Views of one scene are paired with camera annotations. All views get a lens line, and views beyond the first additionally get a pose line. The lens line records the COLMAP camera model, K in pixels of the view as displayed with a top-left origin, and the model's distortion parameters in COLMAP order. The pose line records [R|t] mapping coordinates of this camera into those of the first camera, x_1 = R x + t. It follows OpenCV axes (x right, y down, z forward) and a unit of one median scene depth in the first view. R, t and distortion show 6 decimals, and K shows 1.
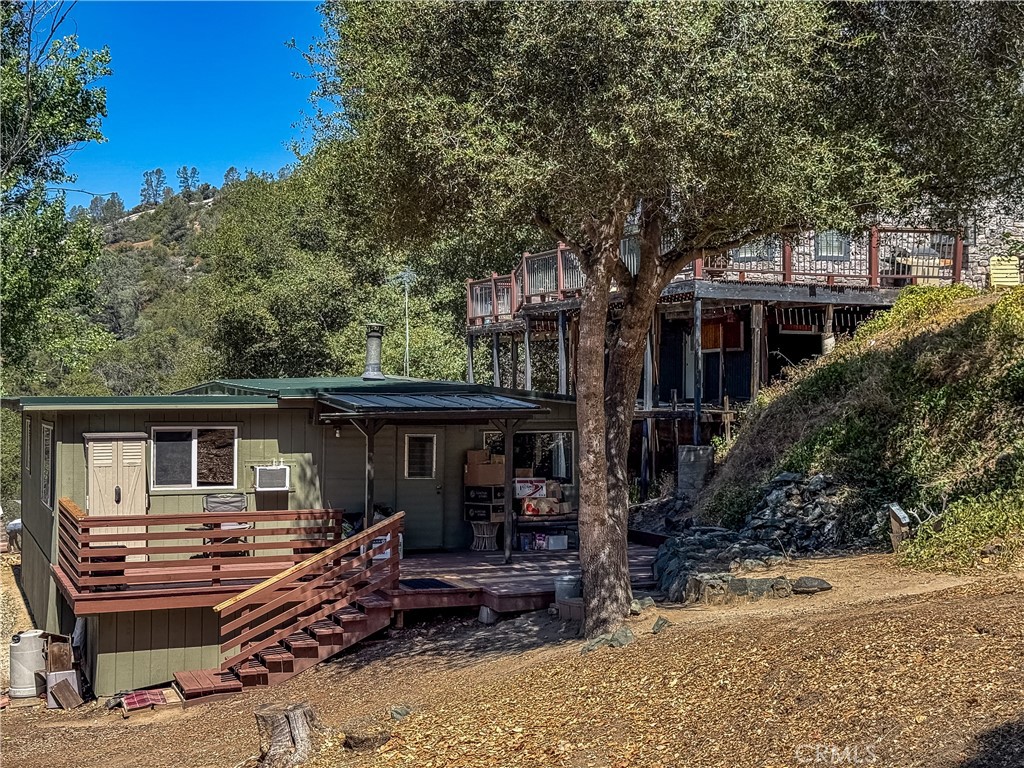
lens RADIAL K [[1432.8, 0, 511.0], [0, 1432.8, 383.8], [0, 0, 1]] dist [0.078788, 0.000000]
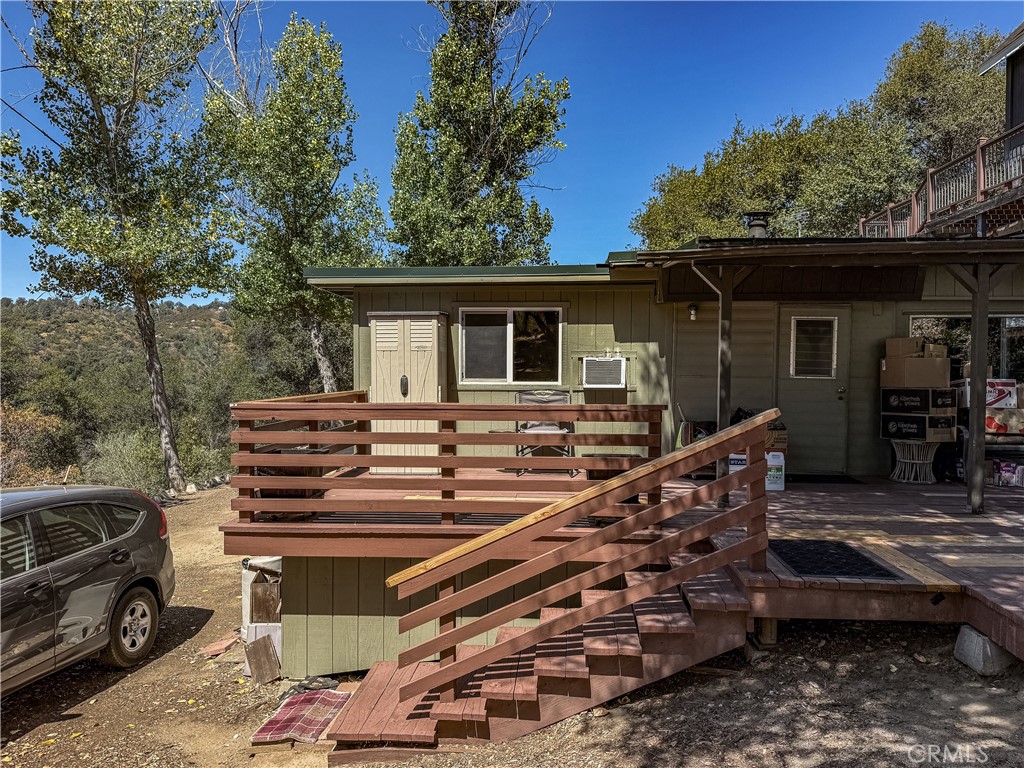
lens RADIAL K [[741.5, 0, 496.4], [0, 741.5, 377.2], [0, 0, 1]] dist [0.063596, -0.061125]
pose [[0.895993, 0.004018, -0.444051, -0.040549], [0.003620, 0.999860, 0.016353, 0.062454], [0.444054, -0.016260, 0.895852, 0.622646]]
